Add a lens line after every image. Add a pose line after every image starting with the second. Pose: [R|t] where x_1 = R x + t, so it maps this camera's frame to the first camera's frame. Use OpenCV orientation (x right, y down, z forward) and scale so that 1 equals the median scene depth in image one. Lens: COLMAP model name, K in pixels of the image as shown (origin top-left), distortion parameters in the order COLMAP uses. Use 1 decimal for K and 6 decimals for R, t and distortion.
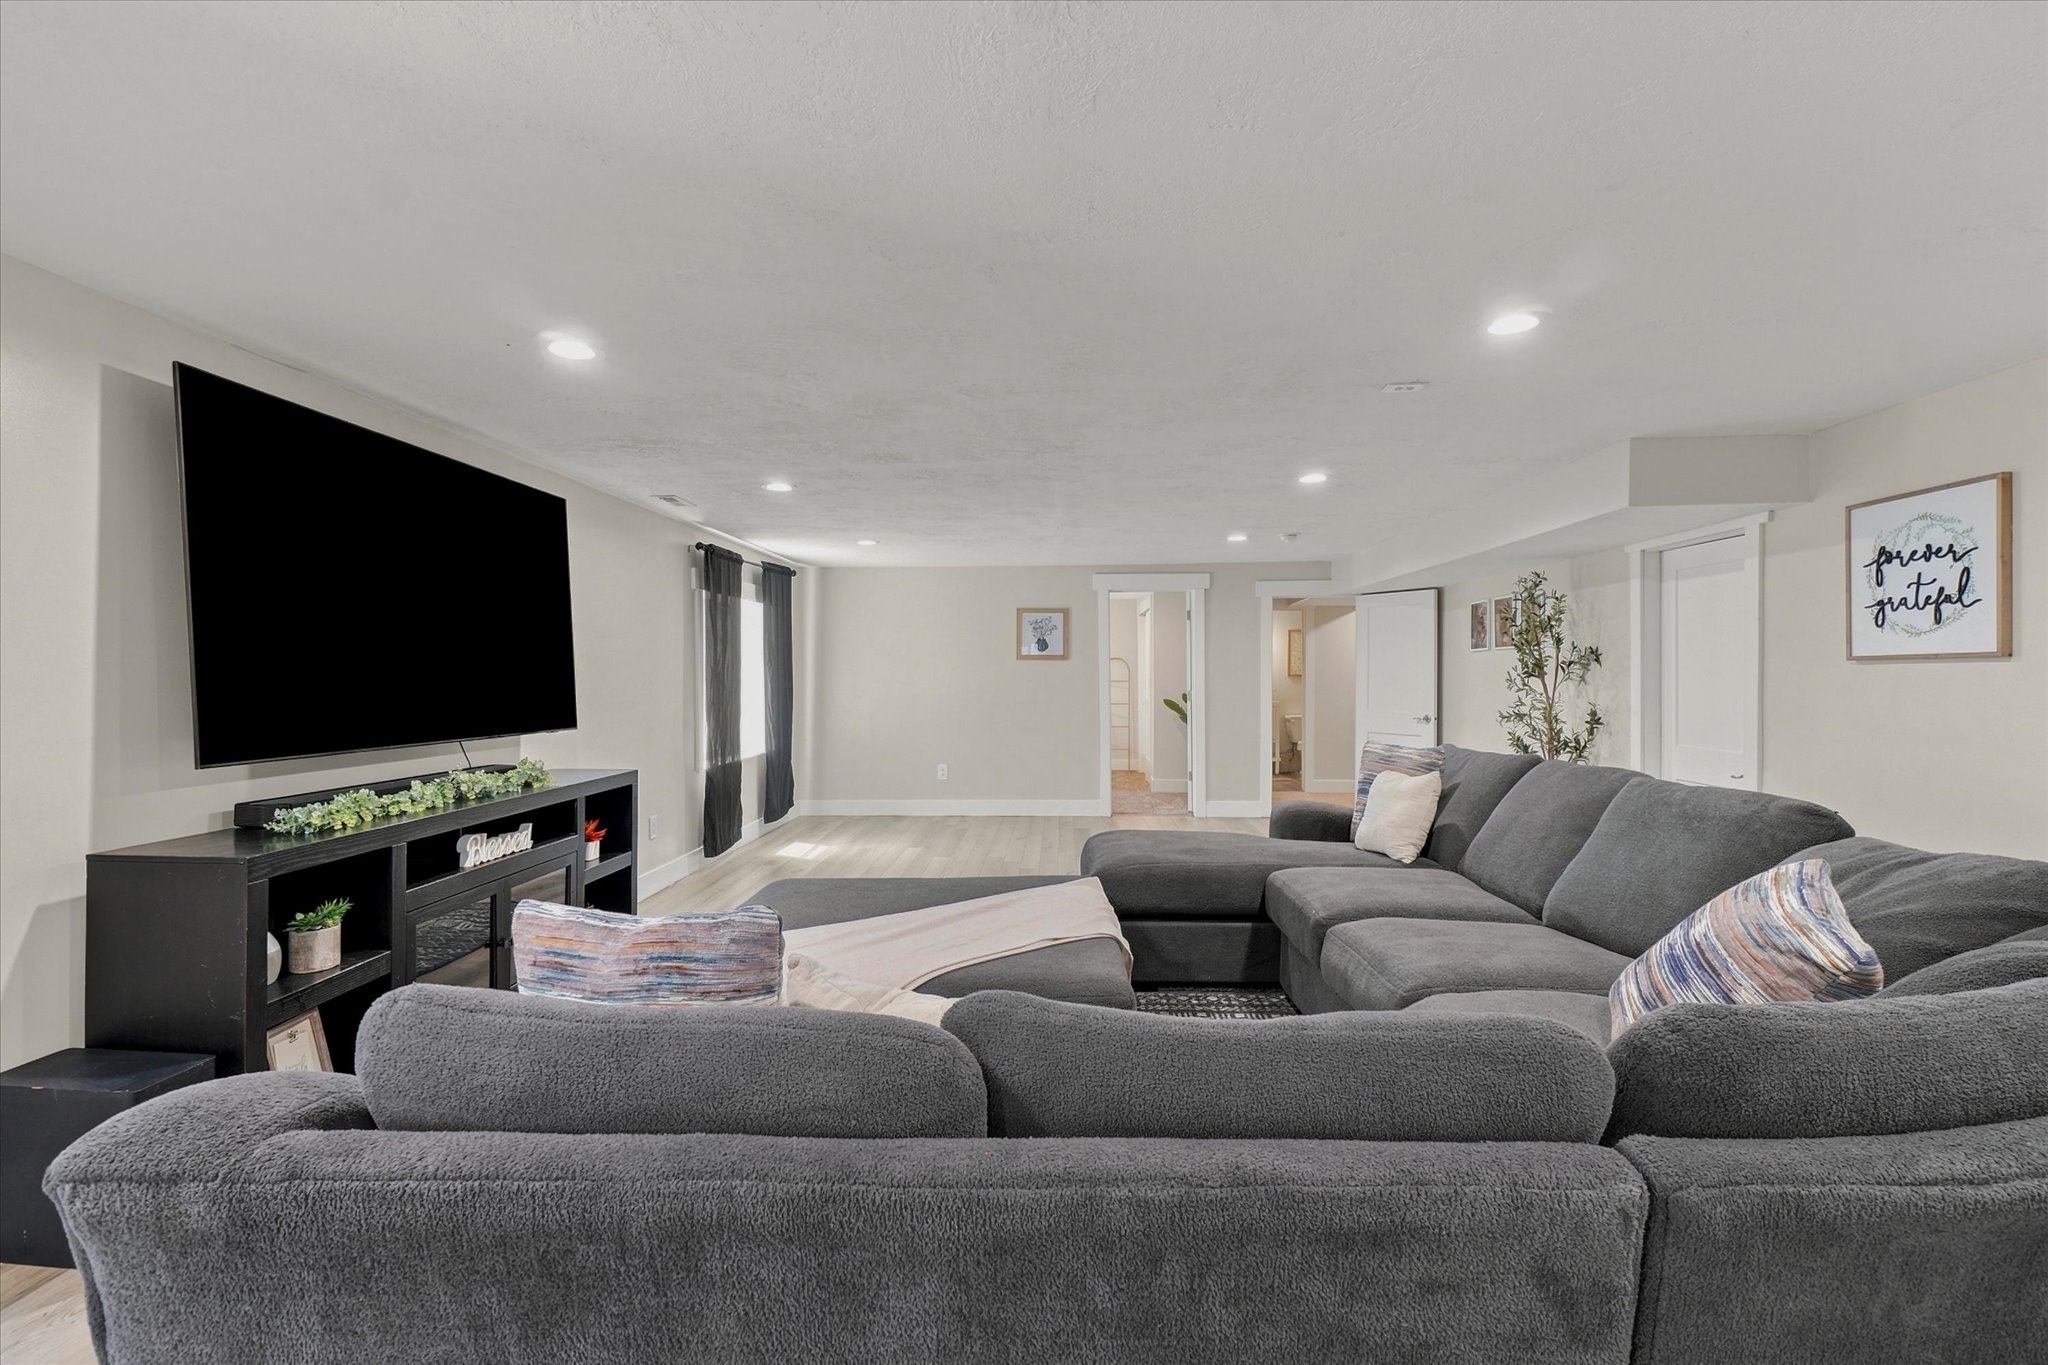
lens RADIAL K [[915.9, 0, 1020.4], [0, 915.9, 683.9], [0, 0, 1]] dist [-0.000739, 0.000332]
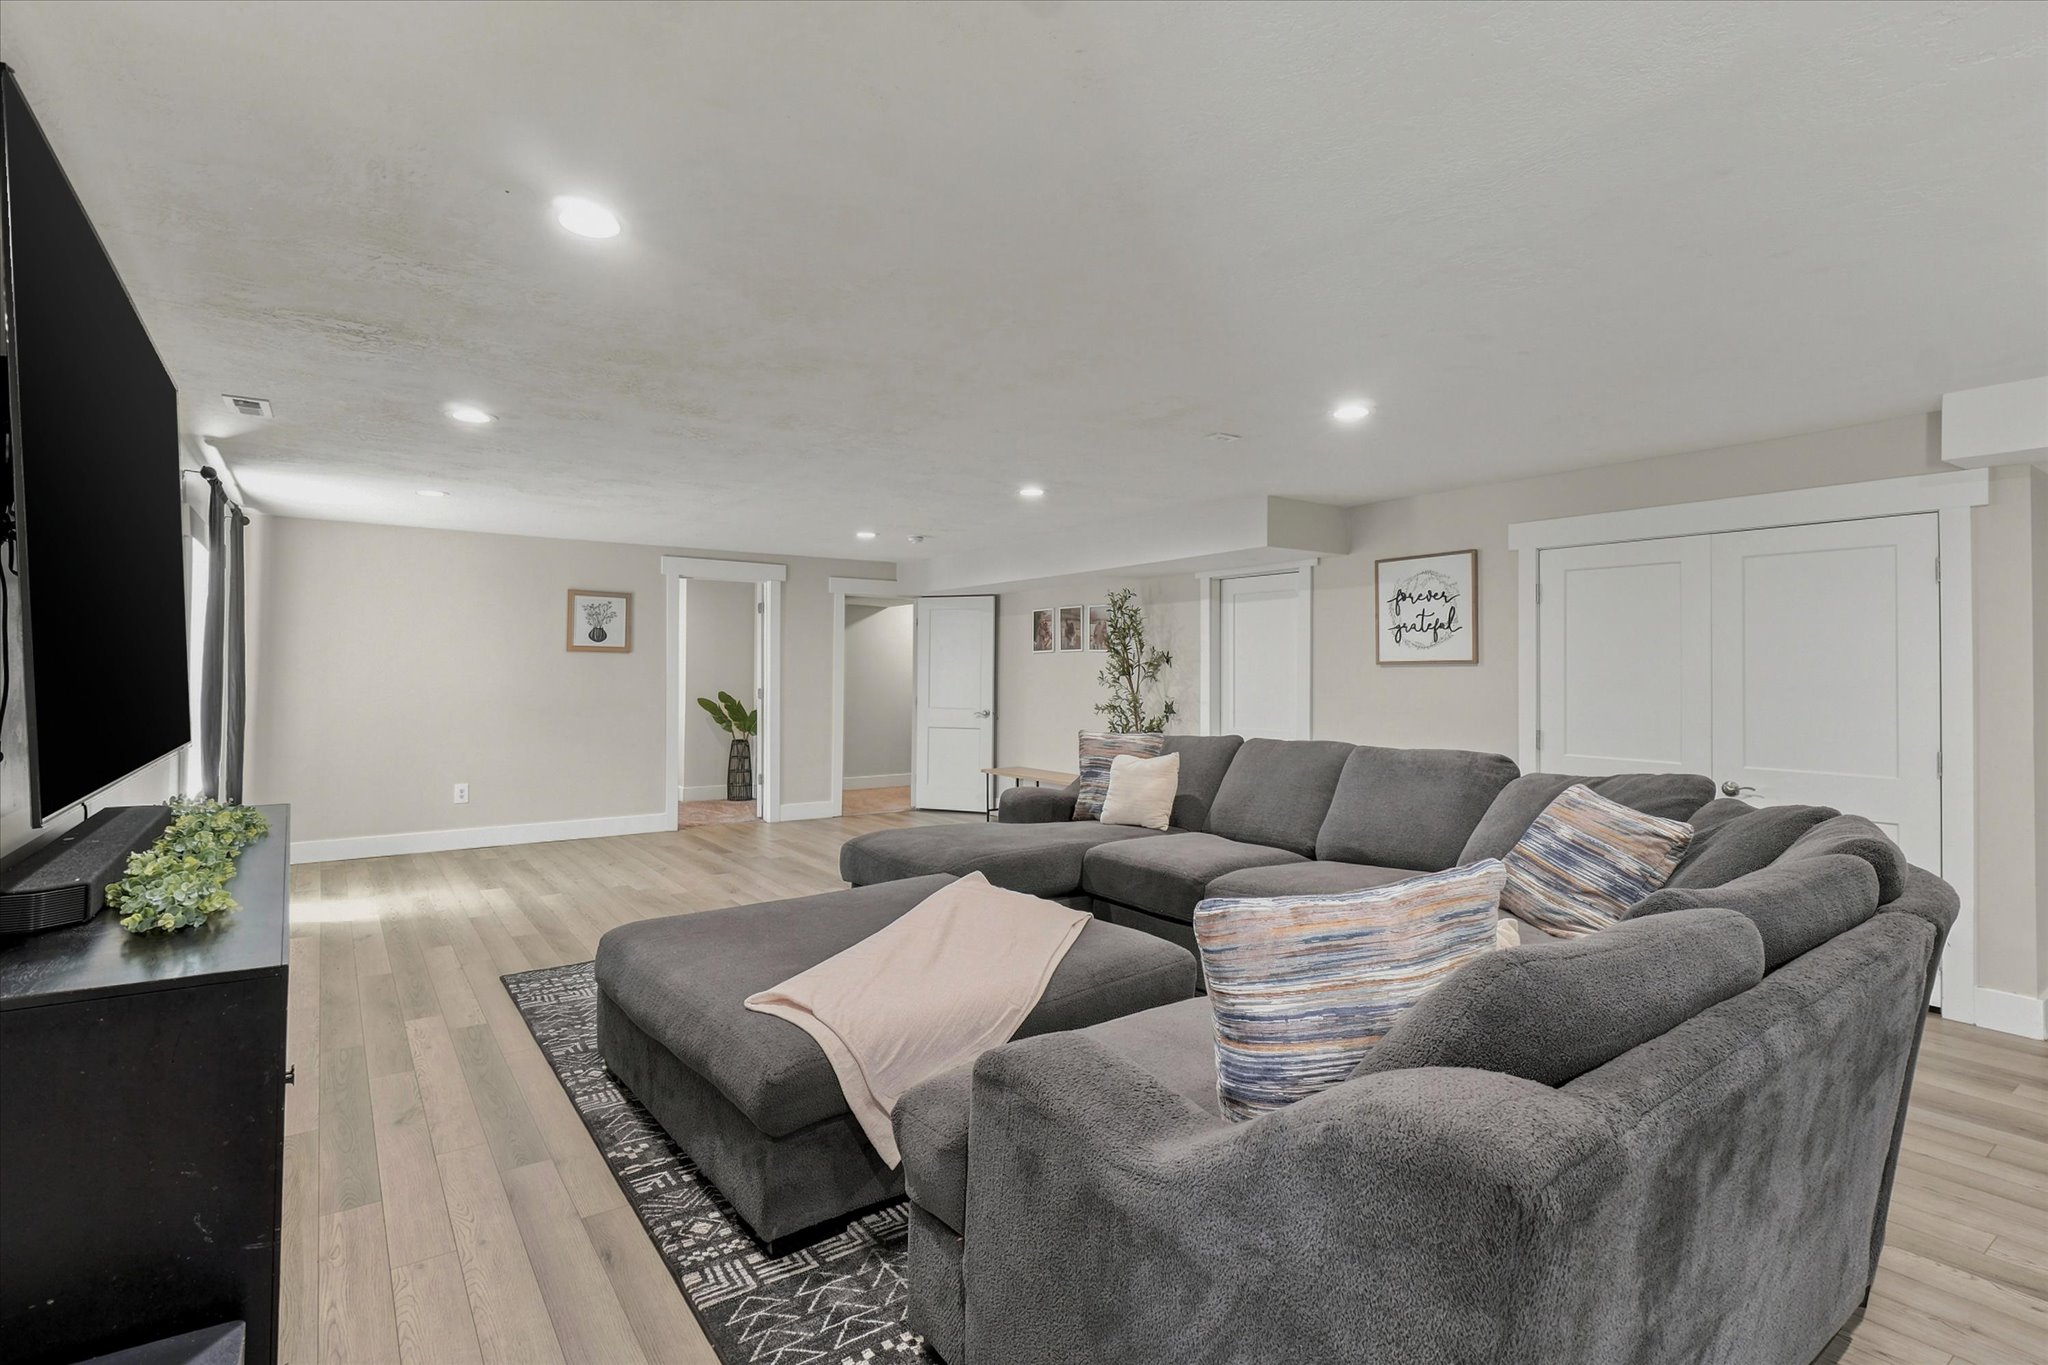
lens RADIAL K [[960.0, 0, 1024.8], [0, 960.0, 675.8], [0, 0, 1]] dist [0.002906, -0.002401]
pose [[0.782634, 0.006112, 0.622452, -0.478647], [-0.000872, 0.999962, -0.008722, 0.006451], [-0.622482, 0.006283, 0.782609, 0.130018]]
